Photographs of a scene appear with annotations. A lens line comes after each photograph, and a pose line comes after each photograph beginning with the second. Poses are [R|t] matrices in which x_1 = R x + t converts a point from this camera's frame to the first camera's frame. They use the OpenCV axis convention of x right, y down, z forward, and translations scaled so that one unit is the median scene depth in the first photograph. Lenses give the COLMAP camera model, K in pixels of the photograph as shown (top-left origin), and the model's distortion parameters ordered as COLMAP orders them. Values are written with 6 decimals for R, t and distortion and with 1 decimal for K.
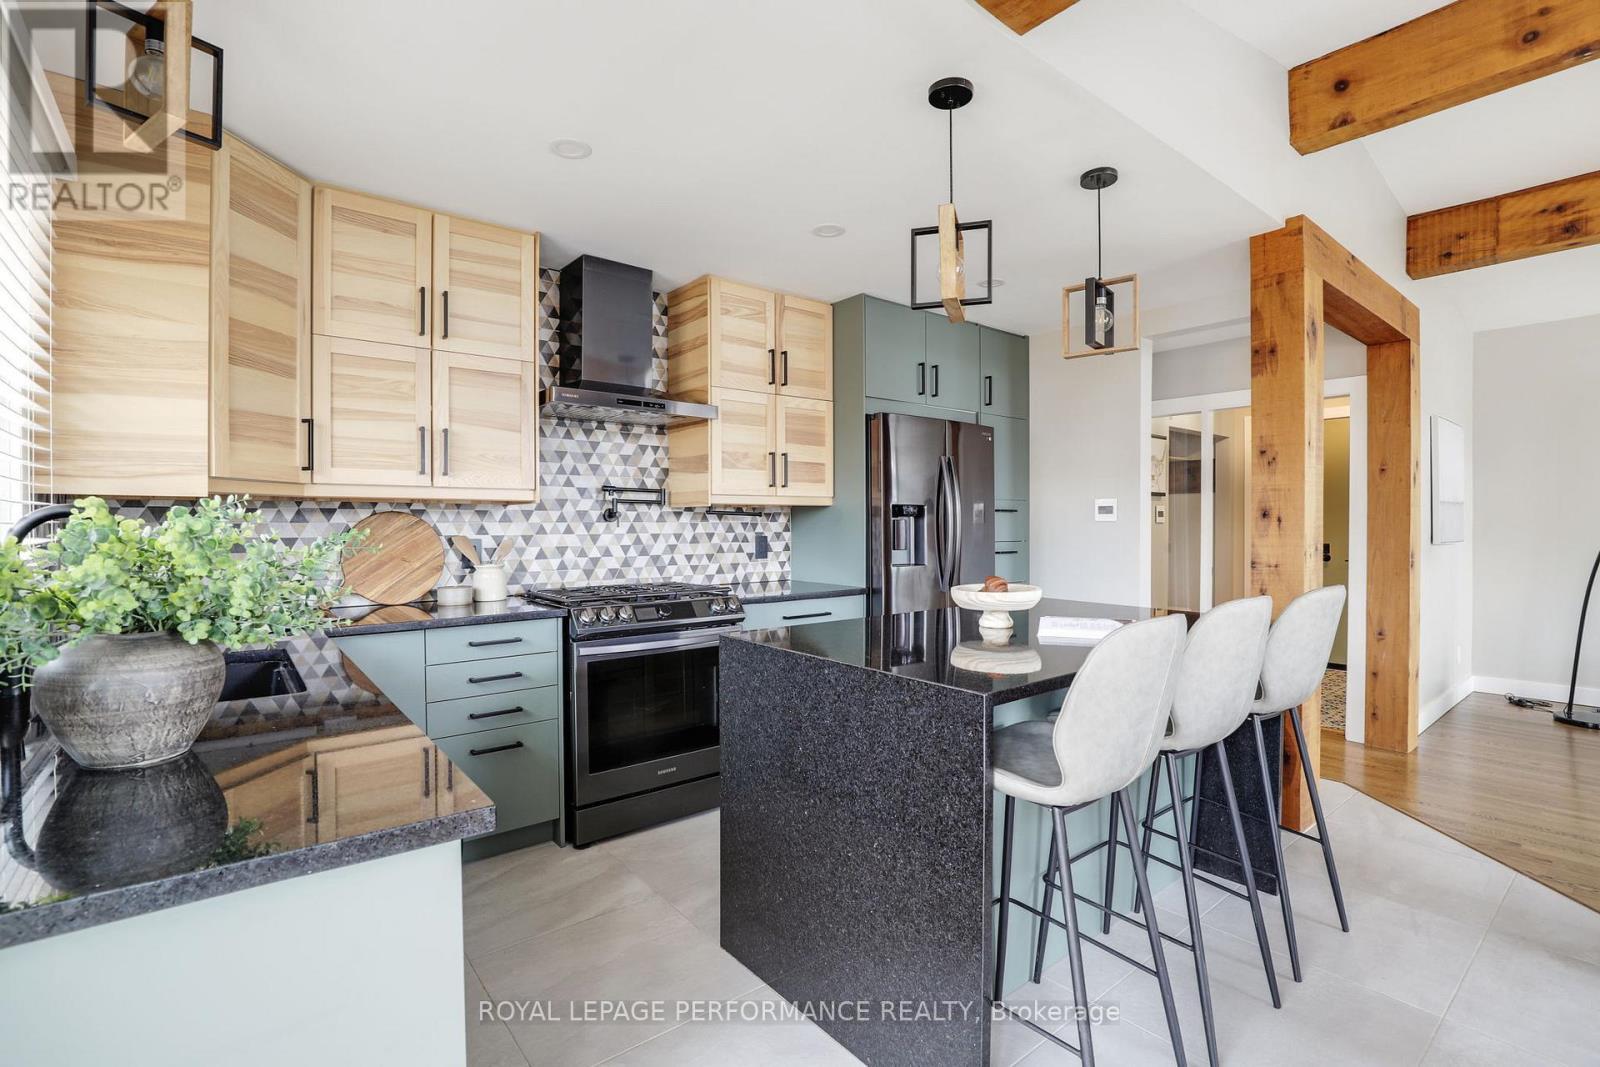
lens RADIAL K [[733.7, 0, 800.0], [0, 733.7, 533.5], [0, 0, 1]] dist [-0.037470, 0.007085]
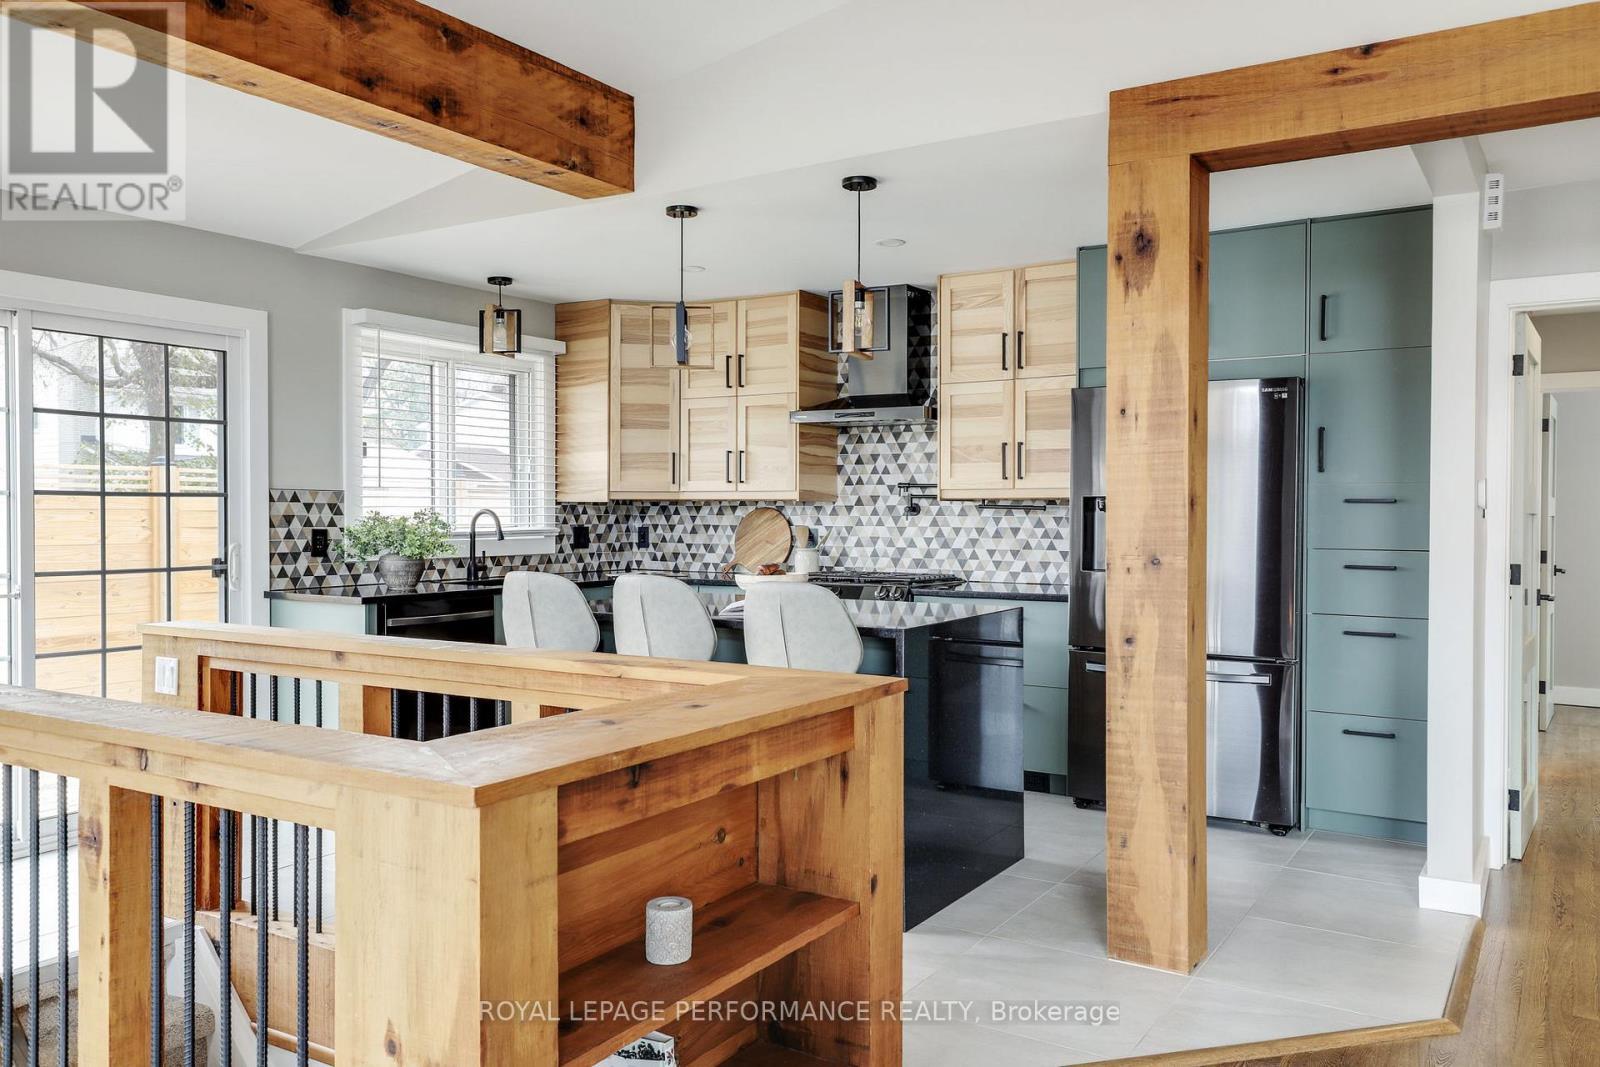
lens RADIAL K [[1230.7, 0, 800.0], [0, 1230.7, 533.5], [0, 0, 1]] dist [0.021045, 0.002648]
pose [[0.327059, 0.019684, -0.944799, 1.433733], [-0.014737, 0.999768, 0.015728, -0.015847], [0.944889, 0.008780, 0.327273, 0.246149]]
